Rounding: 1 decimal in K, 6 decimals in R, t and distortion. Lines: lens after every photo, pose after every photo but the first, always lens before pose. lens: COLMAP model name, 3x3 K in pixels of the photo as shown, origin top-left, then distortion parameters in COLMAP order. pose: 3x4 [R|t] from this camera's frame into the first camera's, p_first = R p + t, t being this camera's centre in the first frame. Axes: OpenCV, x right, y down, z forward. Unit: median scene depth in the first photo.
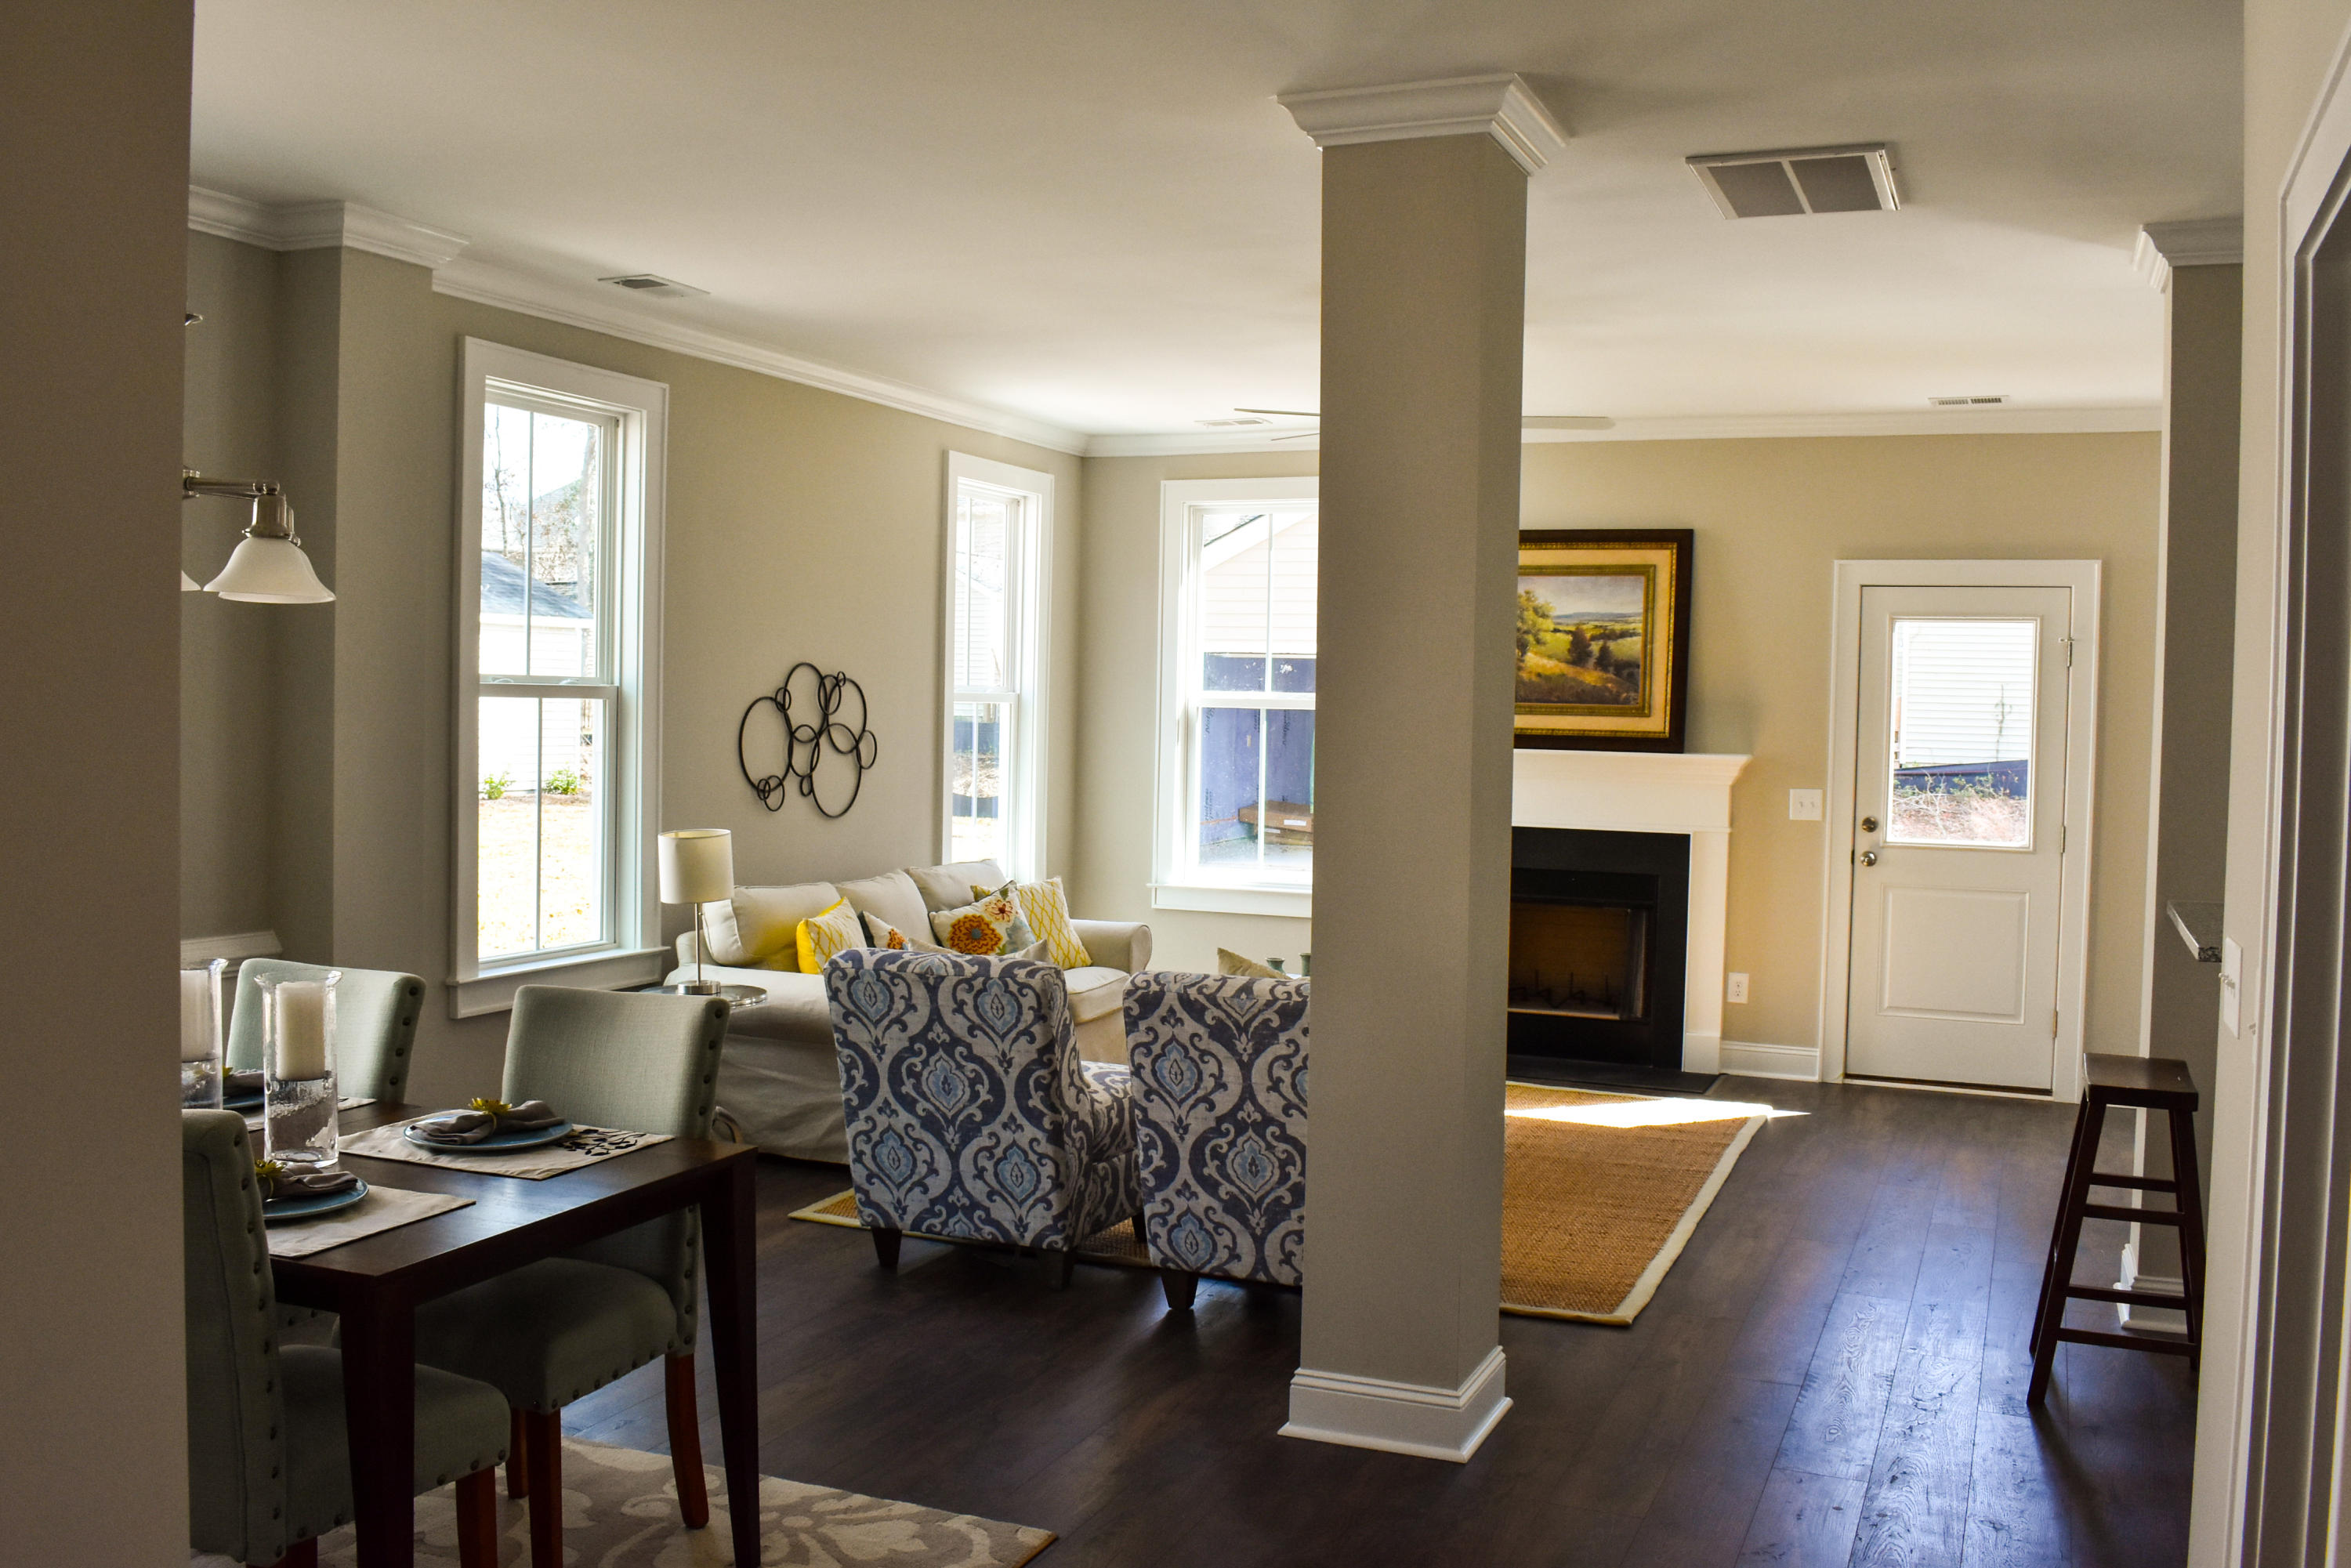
lens RADIAL K [[2078.7, 0, 1175.5], [0, 2078.7, 784.0], [0, 0, 1]] dist [-0.092551, 0.007260]
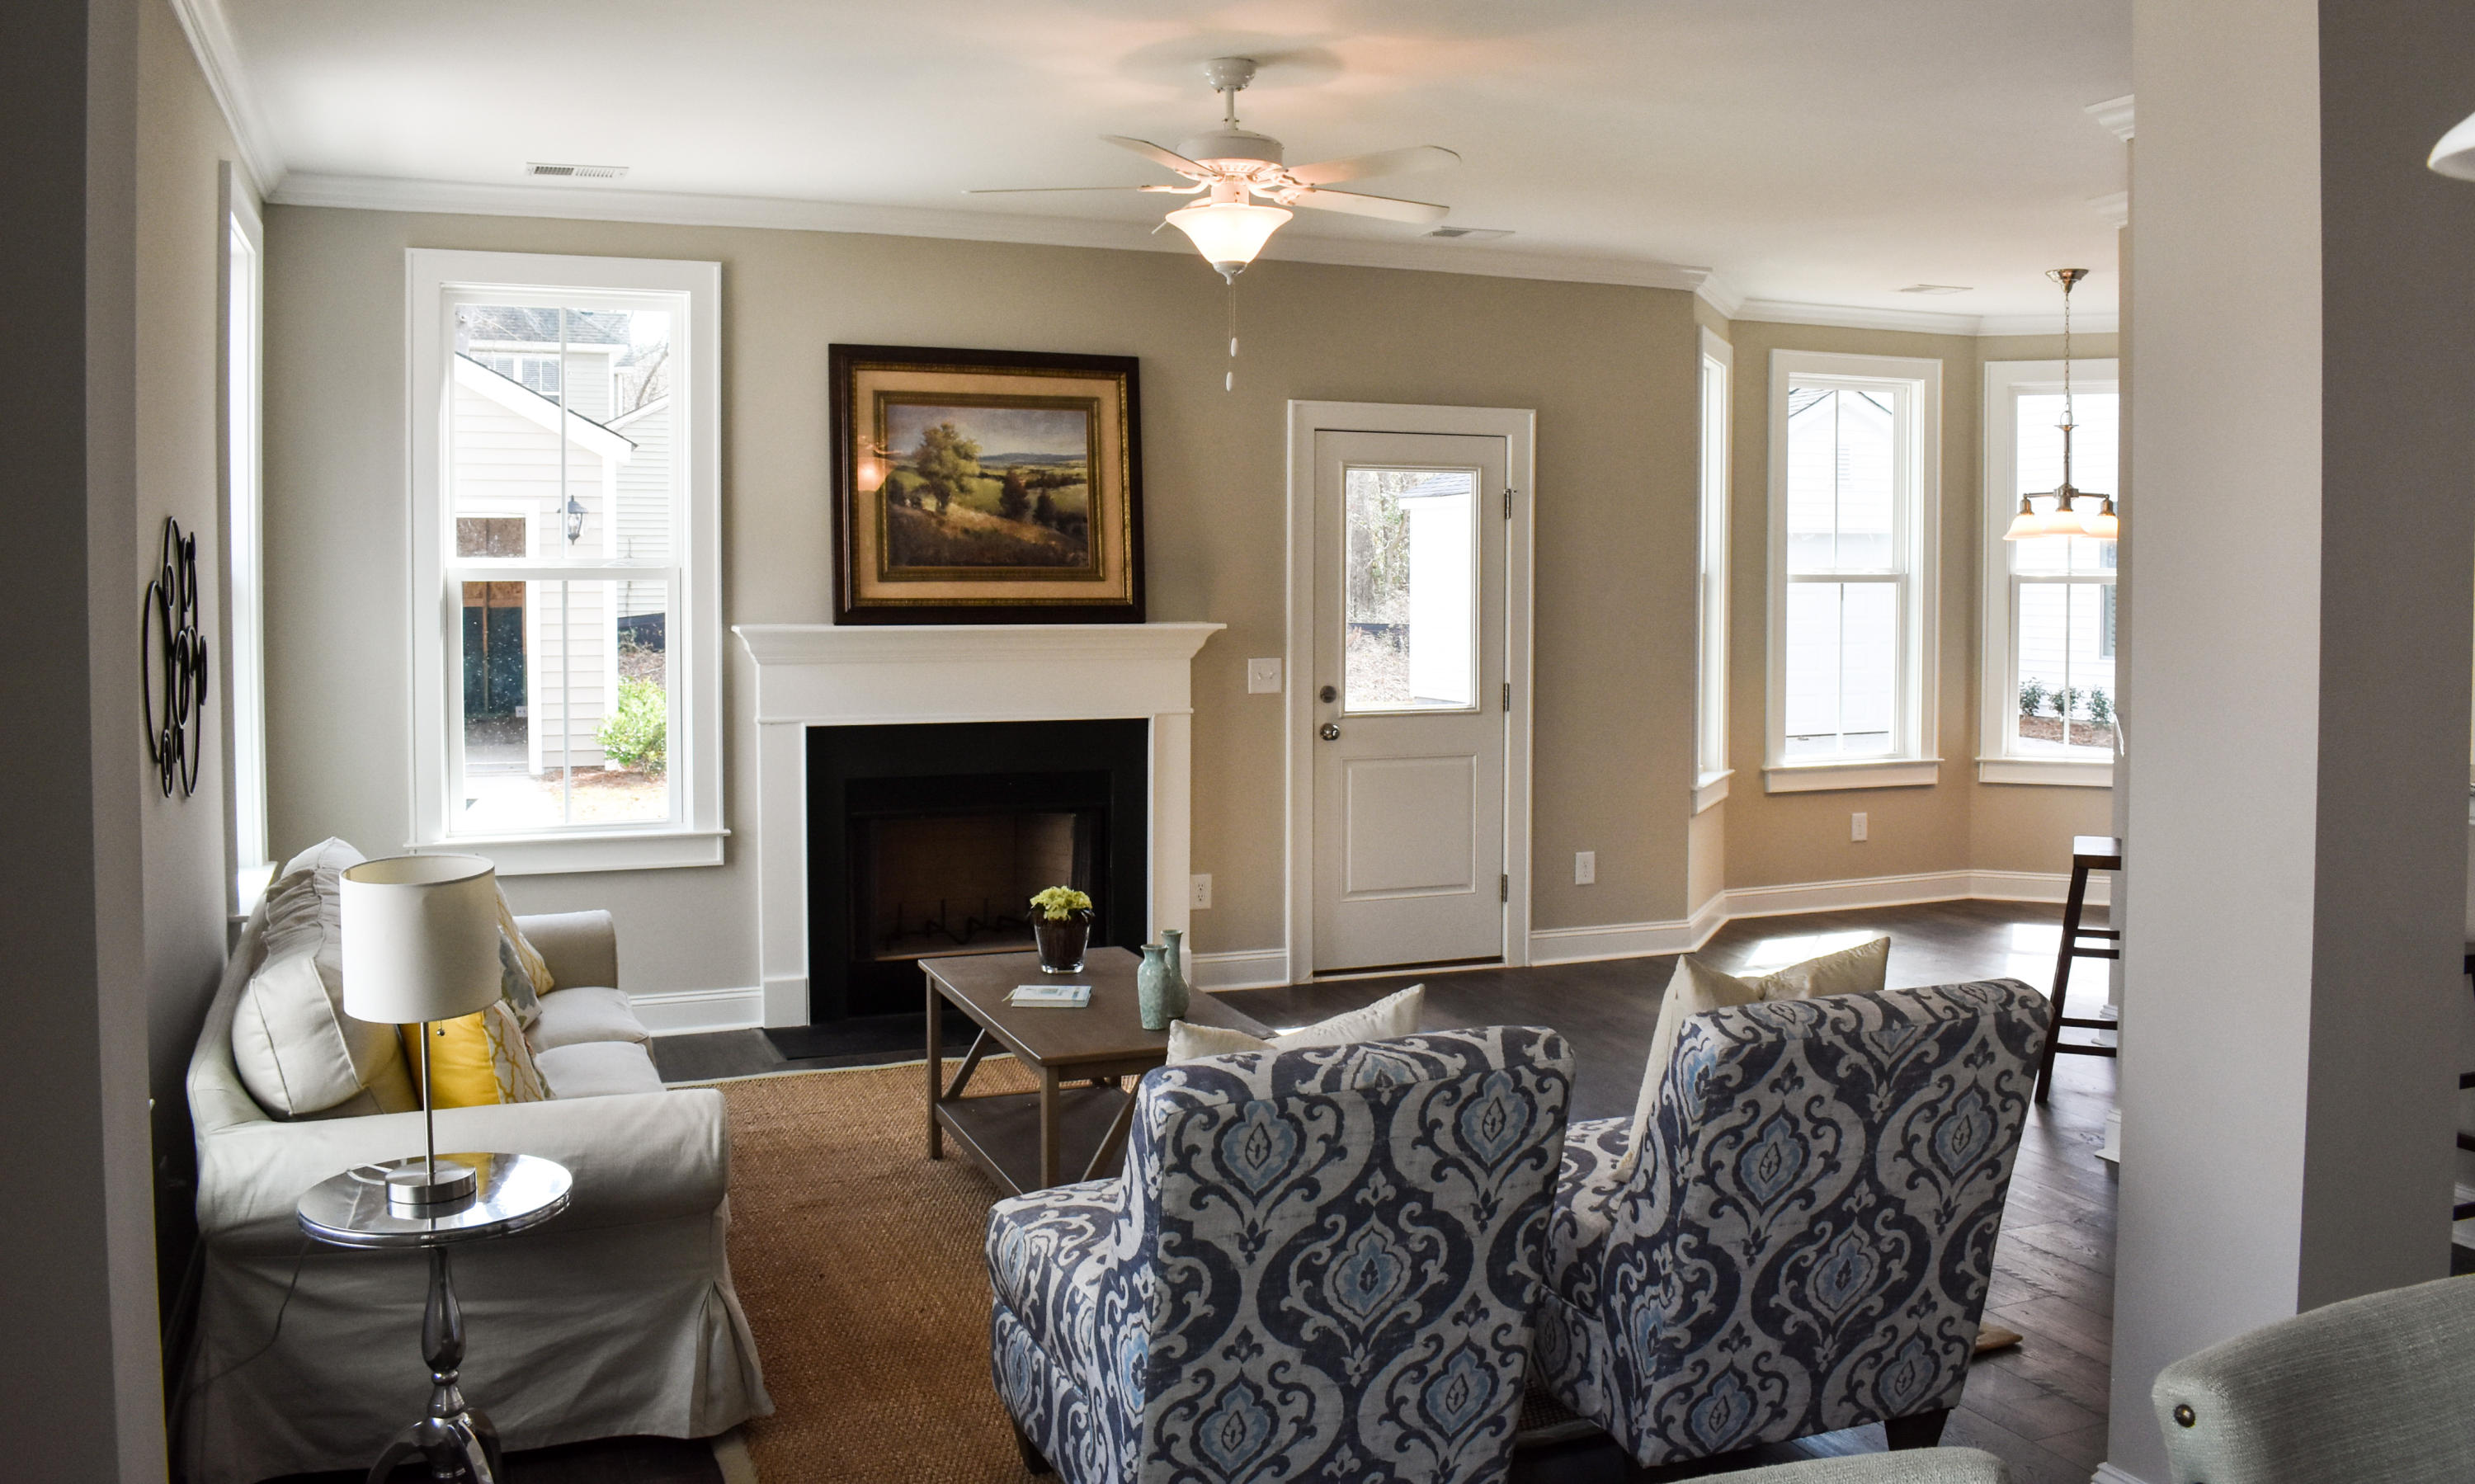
lens RADIAL K [[2014.3, 0, 1274.6], [0, 2014.3, 638.5], [0, 0, 1]] dist [-0.093361, -0.000848]
pose [[0.696996, -0.041311, 0.715884, -0.305357], [0.039528, 0.999035, 0.019166, -0.022159], [-0.715985, 0.014939, 0.697956, 0.389226]]
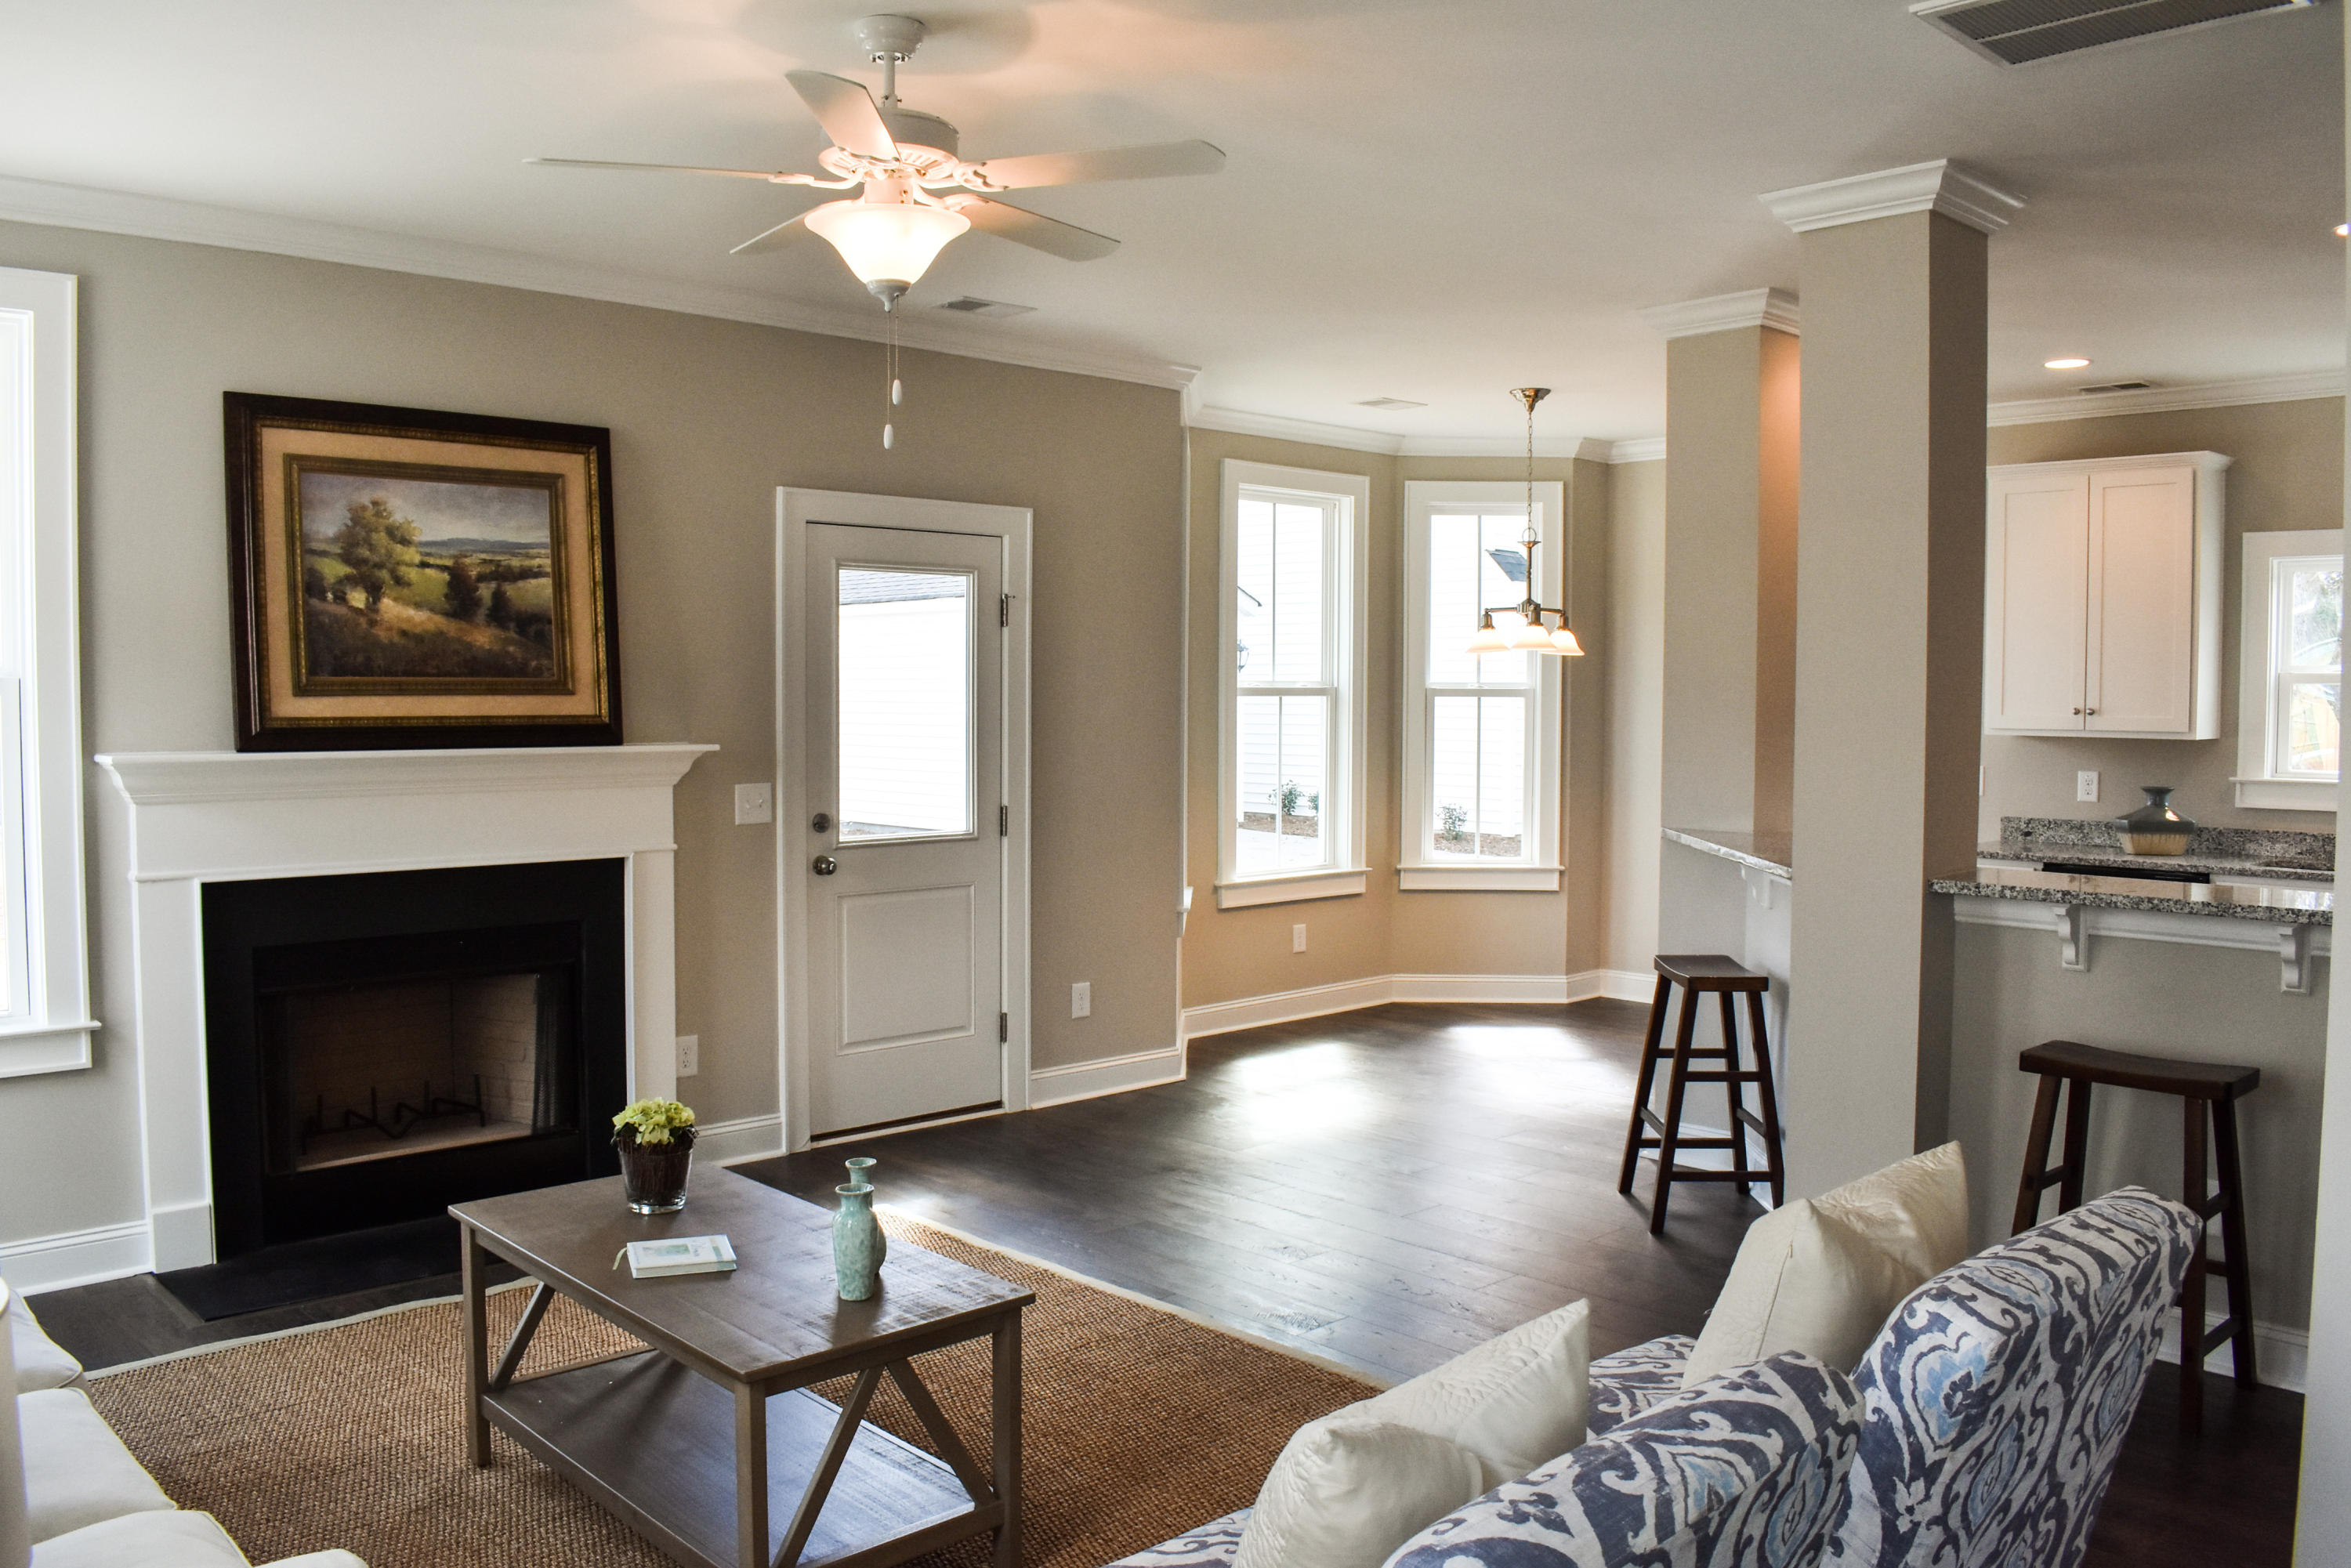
lens RADIAL K [[1825.1, 0, 1175.5], [0, 1825.1, 784.0], [0, 0, 1]] dist [-0.092724, 0.010261]
pose [[0.400815, -0.065629, 0.913805, -0.246828], [0.039141, 0.997747, 0.054489, -0.027770], [-0.915322, 0.013927, 0.402481, 0.576178]]
